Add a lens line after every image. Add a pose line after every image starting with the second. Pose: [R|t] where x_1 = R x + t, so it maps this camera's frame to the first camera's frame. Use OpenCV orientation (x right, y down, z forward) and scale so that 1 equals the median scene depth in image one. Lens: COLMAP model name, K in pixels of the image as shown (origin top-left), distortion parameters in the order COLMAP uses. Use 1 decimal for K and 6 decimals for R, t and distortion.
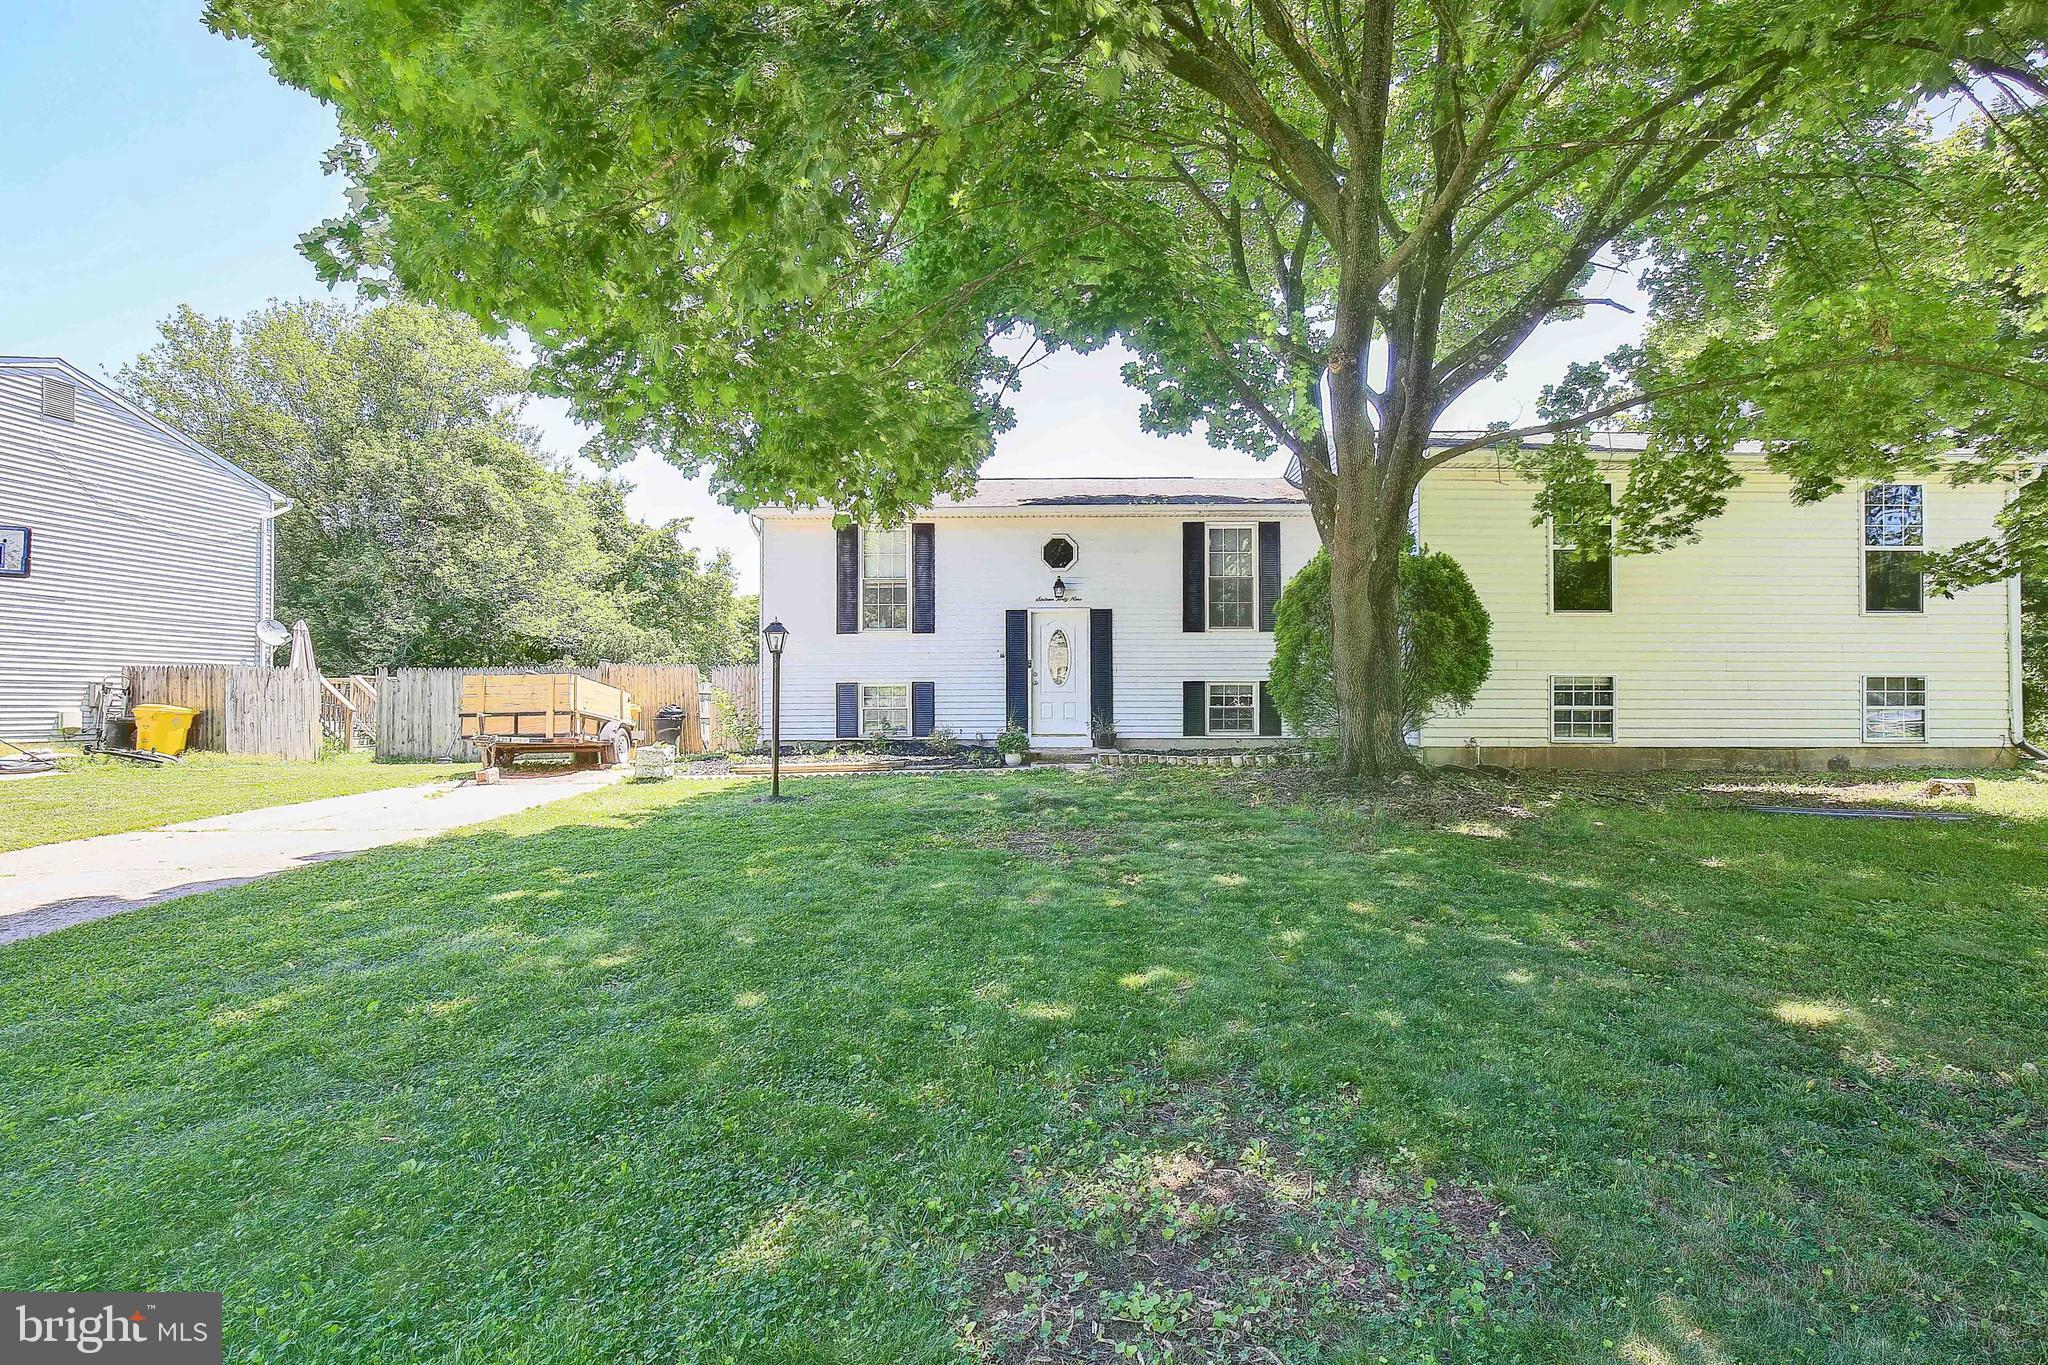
lens RADIAL K [[954.3, 0, 1015.7], [0, 954.3, 679.9], [0, 0, 1]] dist [-0.012860, 0.001109]
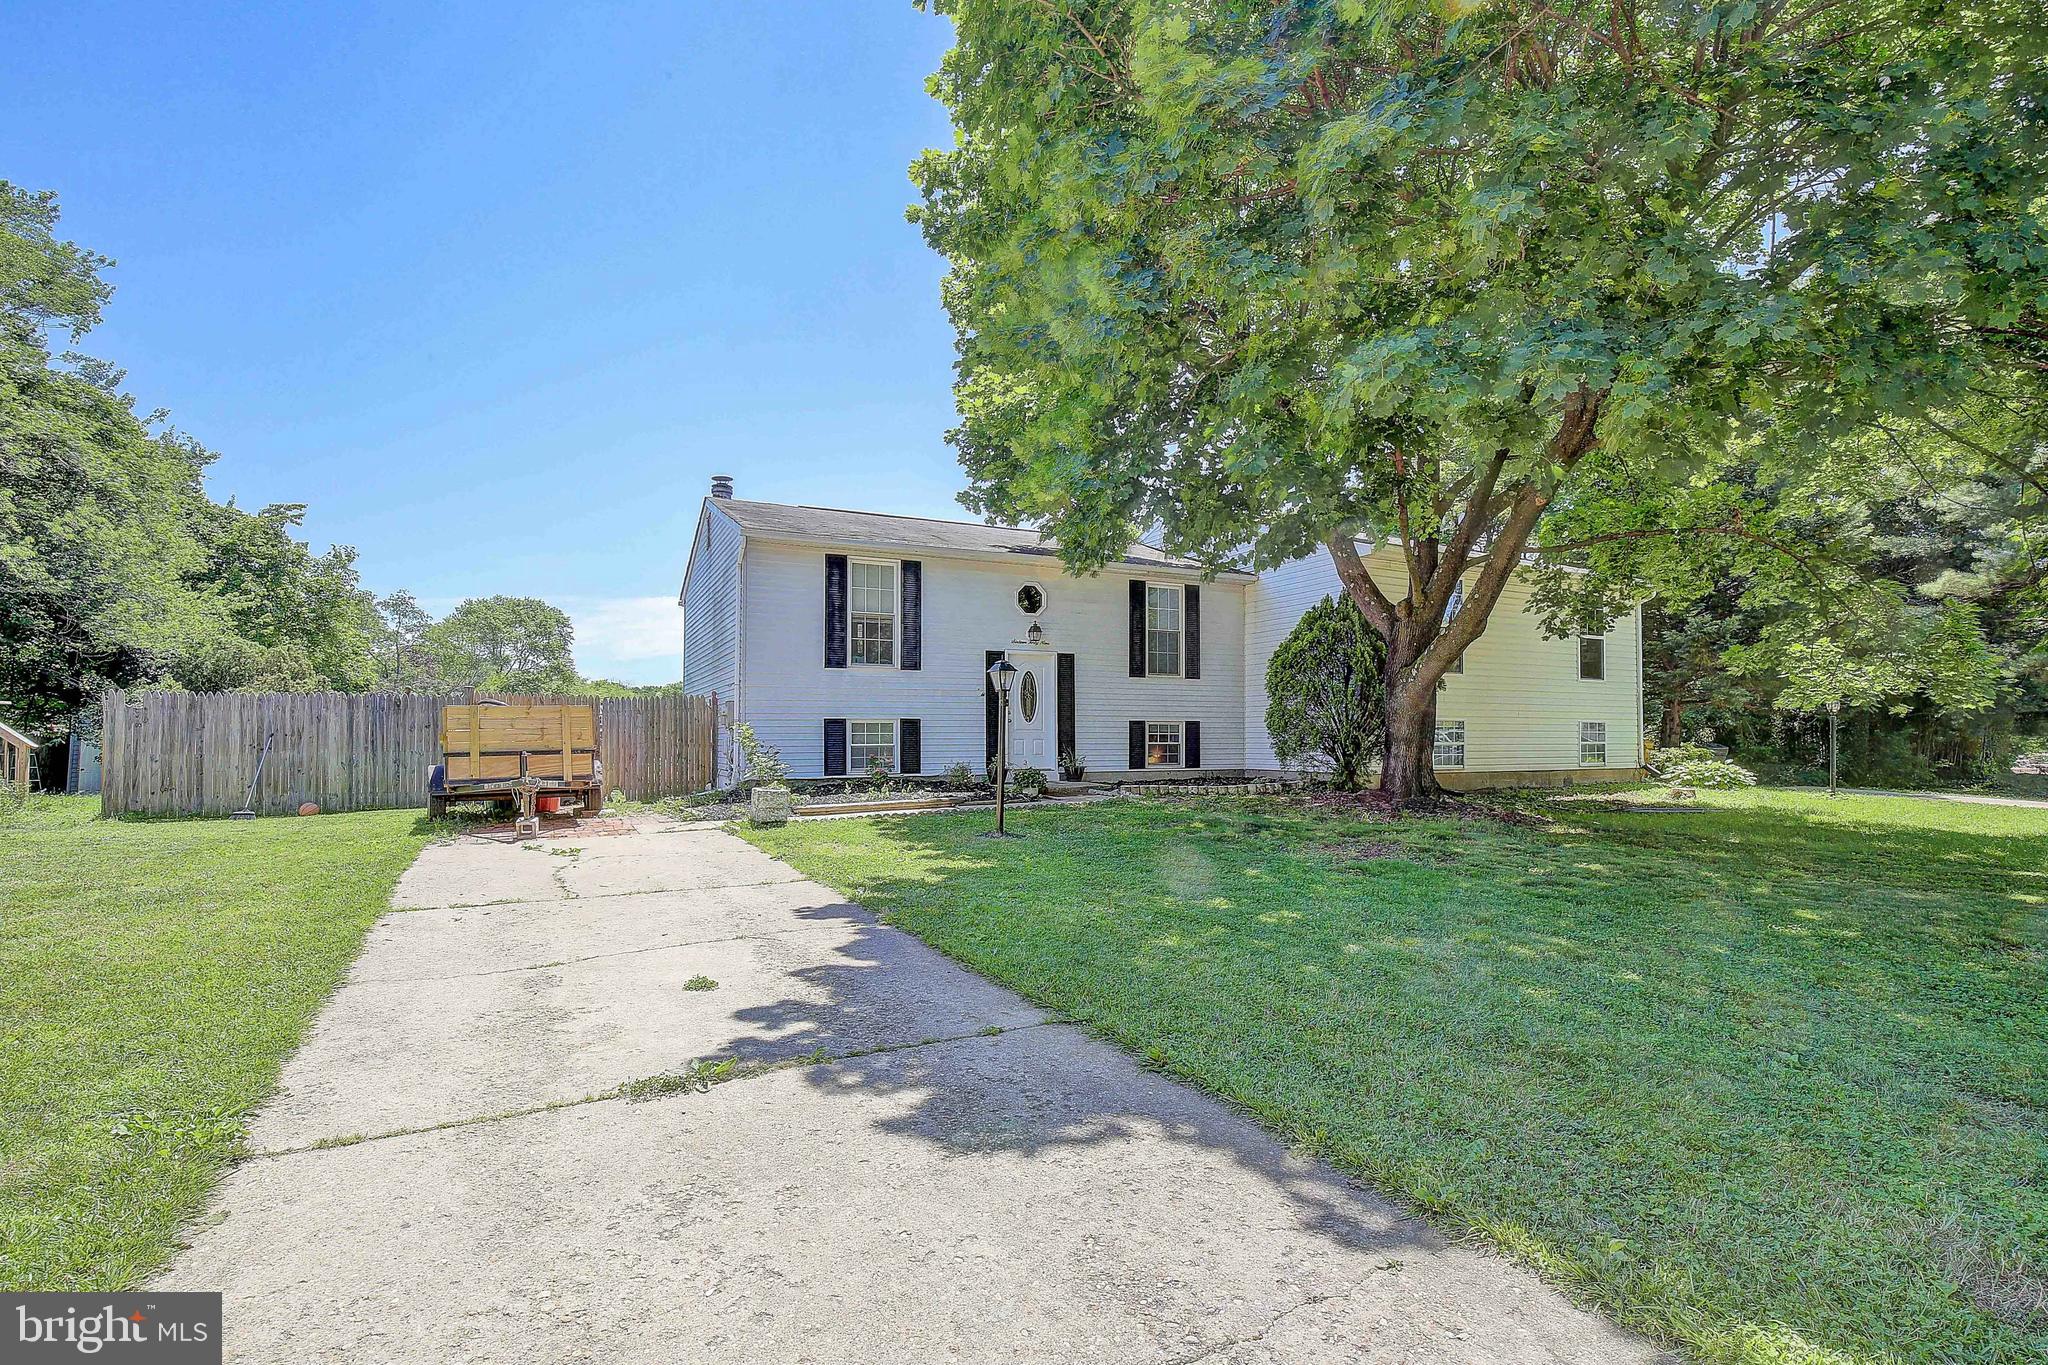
lens RADIAL K [[954.3, 0, 1039.8], [0, 954.3, 702.7], [0, 0, 1]] dist [-0.012860, 0.001109]
pose [[0.889369, 0.017920, 0.456839, -0.434366], [-0.012016, 0.999803, -0.015827, -0.000265], [-0.457032, 0.008586, 0.889409, 0.043609]]
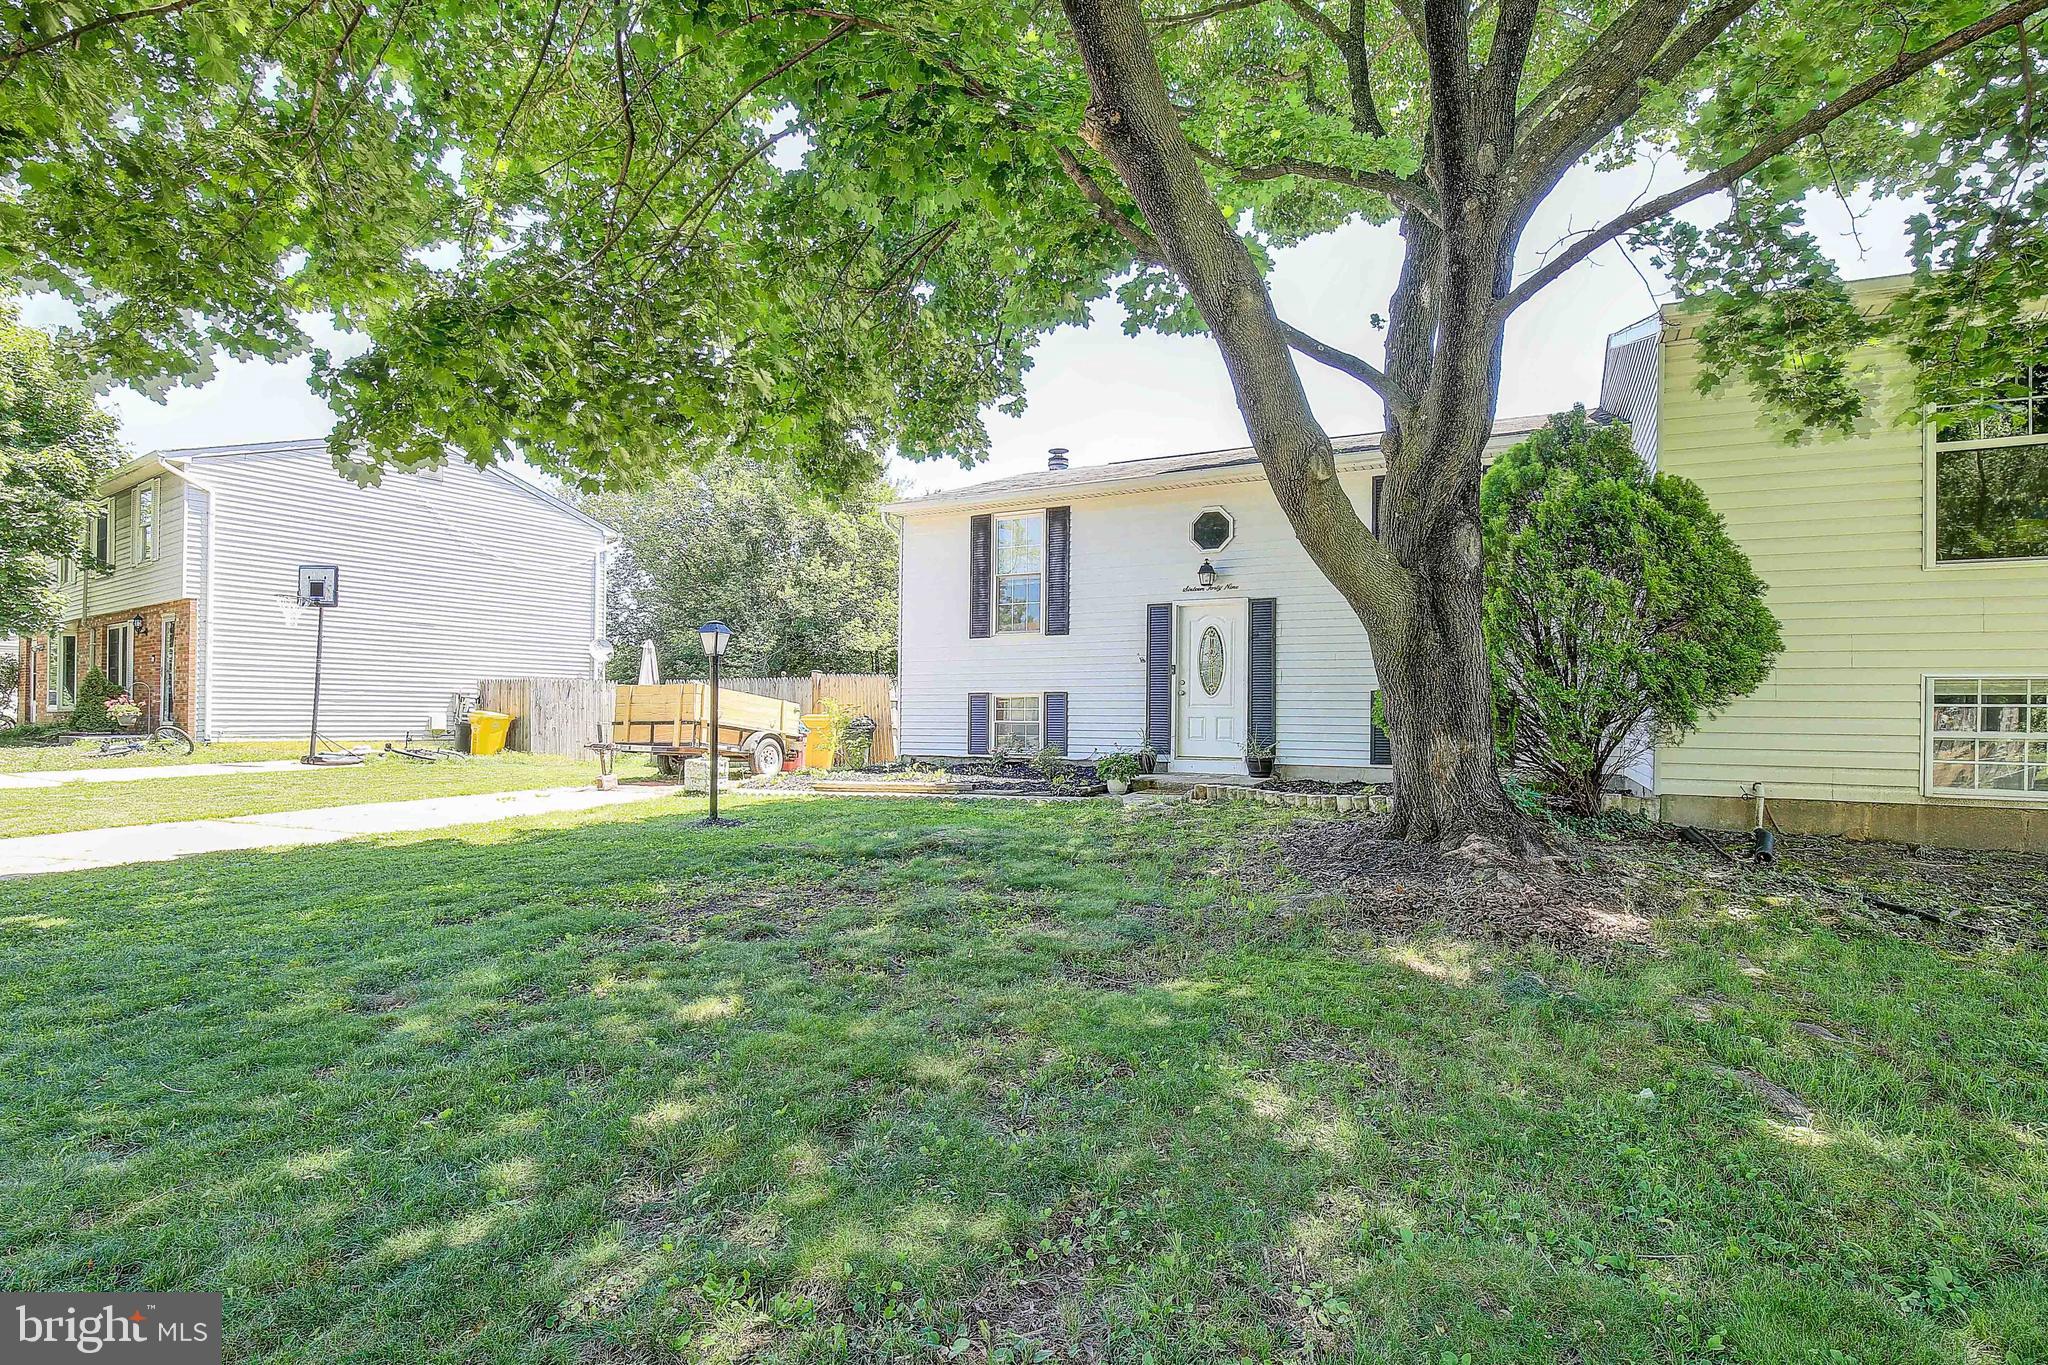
lens RADIAL K [[954.3, 0, 1059.1], [0, 954.3, 700.5], [0, 0, 1]] dist [-0.012860, 0.001109]
pose [[0.906547, 0.003162, -0.422092, 0.268010], [-0.000733, 0.999982, 0.005917, 0.004837], [0.422103, -0.005054, 0.906534, 0.221476]]
